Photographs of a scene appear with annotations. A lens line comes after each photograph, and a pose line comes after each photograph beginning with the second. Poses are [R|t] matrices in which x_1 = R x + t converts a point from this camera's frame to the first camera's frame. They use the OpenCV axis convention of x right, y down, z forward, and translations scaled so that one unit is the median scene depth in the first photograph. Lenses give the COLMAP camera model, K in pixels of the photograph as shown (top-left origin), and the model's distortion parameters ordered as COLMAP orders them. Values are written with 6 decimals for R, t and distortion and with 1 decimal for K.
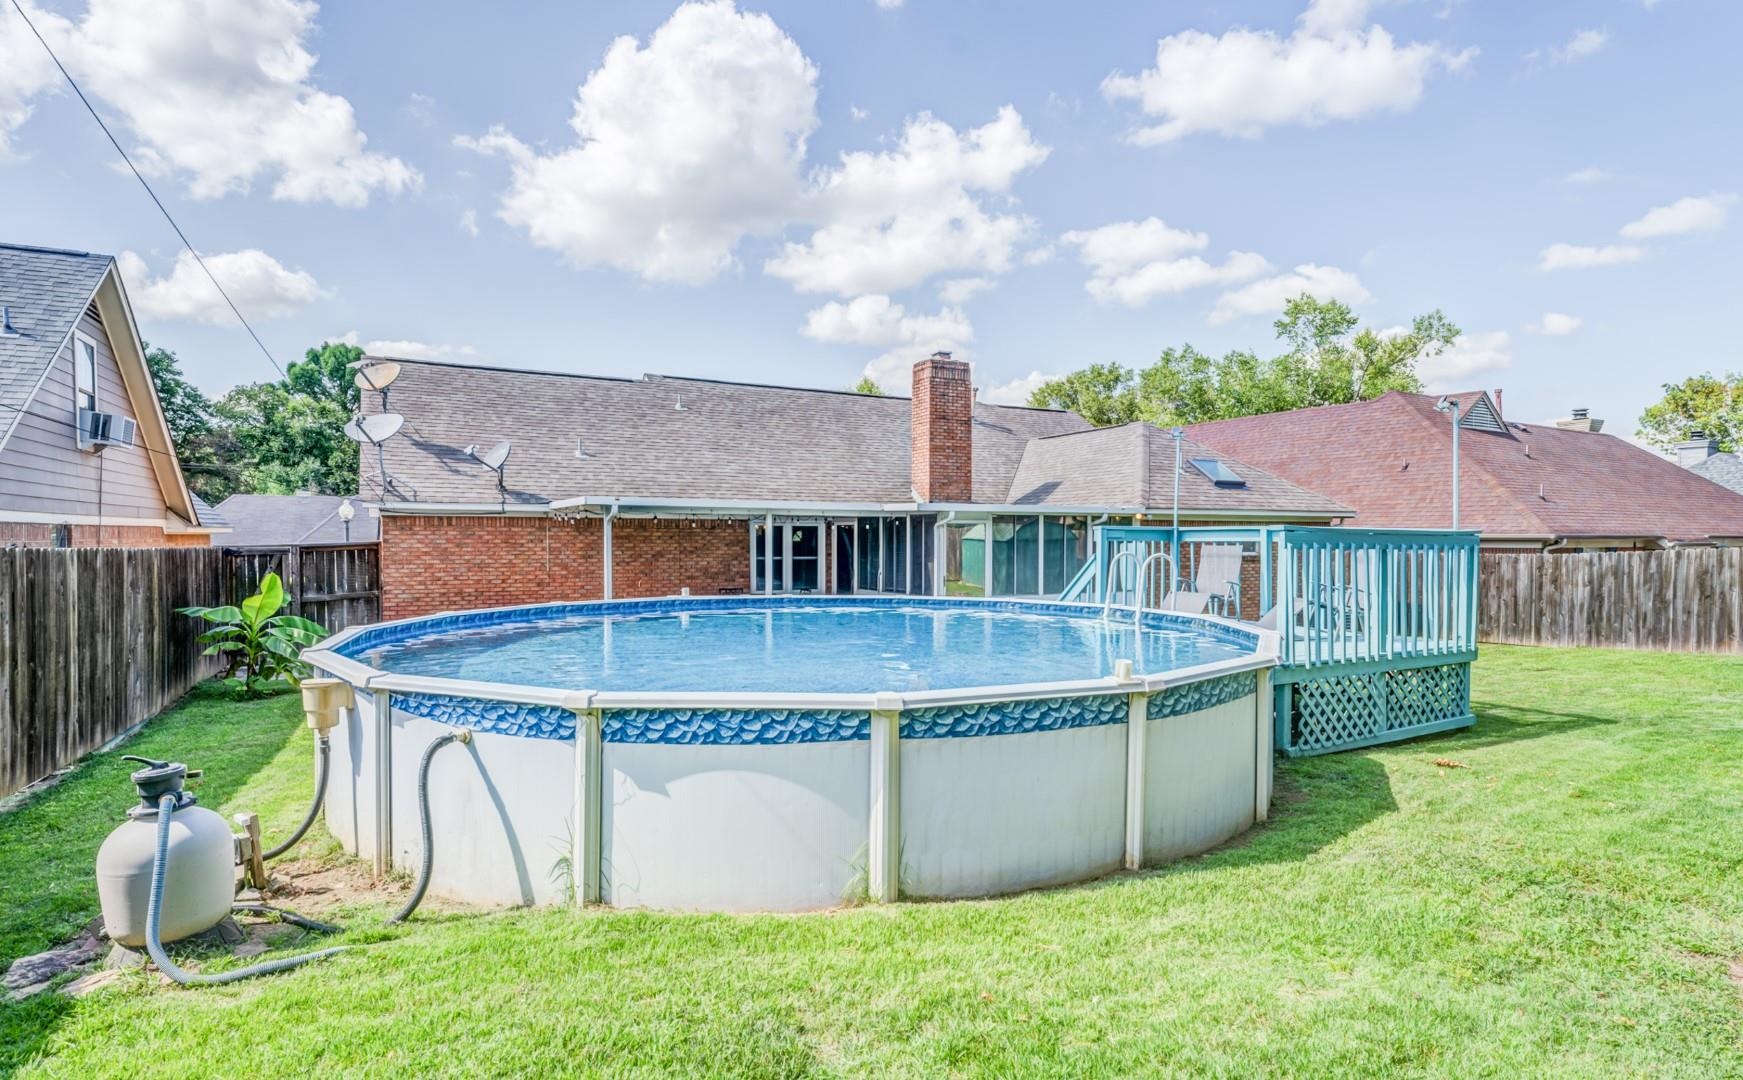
lens RADIAL K [[875.9, 0, 871.0], [0, 875.9, 550.9], [0, 0, 1]] dist [0.000540, -0.000264]
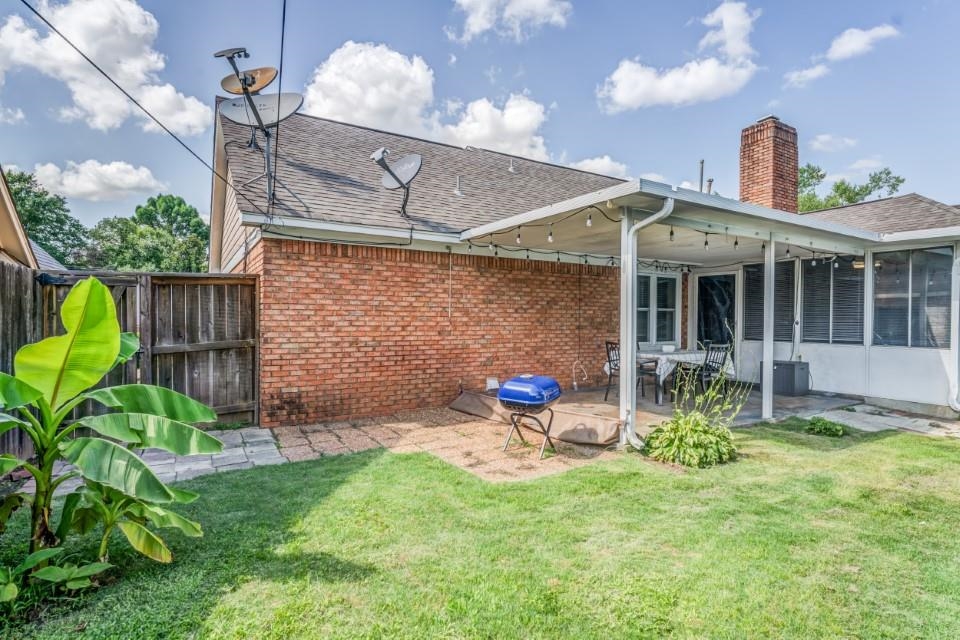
lens RADIAL K [[480.8, 0, 480.0], [0, 480.8, 320.0], [0, 0, 1]] dist [-0.012255, -0.000208]
pose [[0.999248, 0.003104, 0.038658, -0.339459], [-0.002656, 0.999929, -0.011617, 0.029542], [-0.038691, 0.011505, 0.999185, 0.510595]]
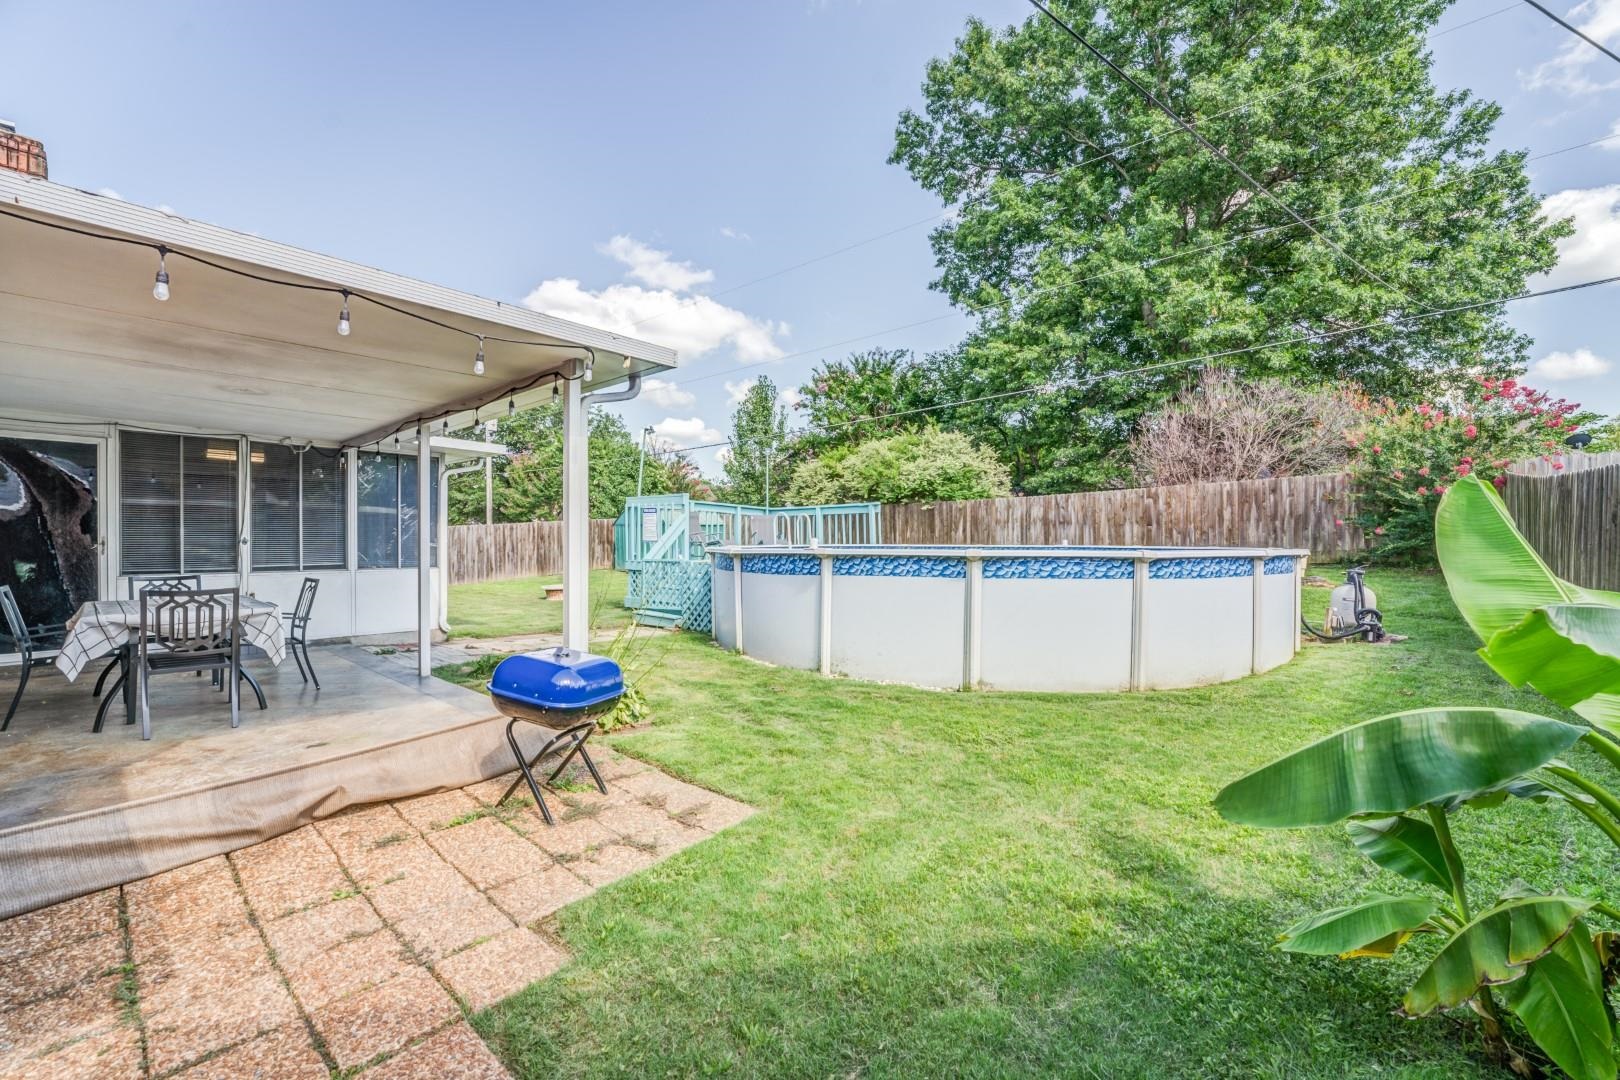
lens RADIAL K [[647.9, 0, 813.3], [0, 647.9, 545.5], [0, 0, 1]] dist [-0.030166, 0.000306]
pose [[-0.345033, -0.011183, 0.938524, -0.526892], [0.011193, 0.999809, 0.016029, 0.025589], [-0.938524, 0.016036, -0.344842, 0.830651]]
